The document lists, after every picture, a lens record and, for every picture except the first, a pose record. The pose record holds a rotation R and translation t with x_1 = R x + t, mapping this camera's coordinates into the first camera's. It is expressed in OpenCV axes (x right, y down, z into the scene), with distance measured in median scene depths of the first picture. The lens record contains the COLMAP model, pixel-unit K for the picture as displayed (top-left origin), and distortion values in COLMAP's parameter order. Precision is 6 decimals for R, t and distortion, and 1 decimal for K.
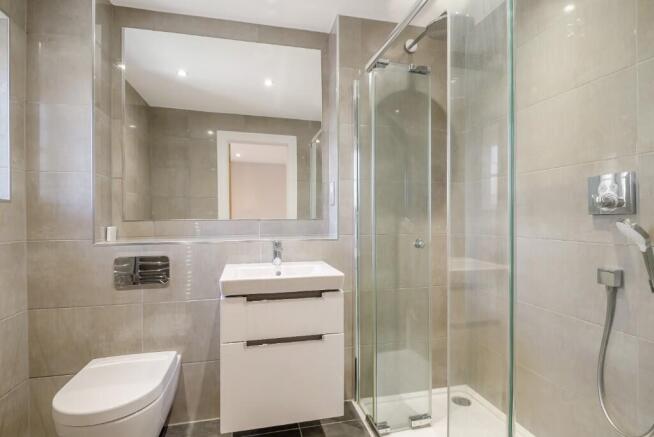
lens RADIAL K [[319.2, 0, 324.8], [0, 319.2, 221.0], [0, 0, 1]] dist [0.000944, 0.000005]
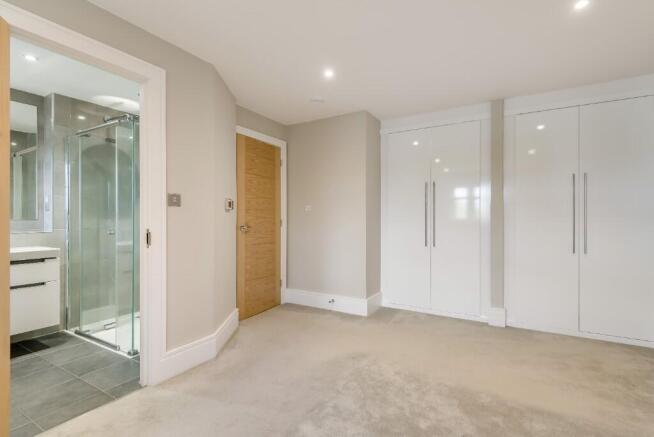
lens RADIAL K [[318.4, 0, 322.0], [0, 318.4, 216.0], [0, 0, 1]] dist [-0.006377, -0.002029]
pose [[0.710451, 0.001185, 0.703745, -0.114093], [-0.004109, 0.999989, 0.002464, -0.031641], [-0.703734, -0.004642, 0.710448, -1.044091]]
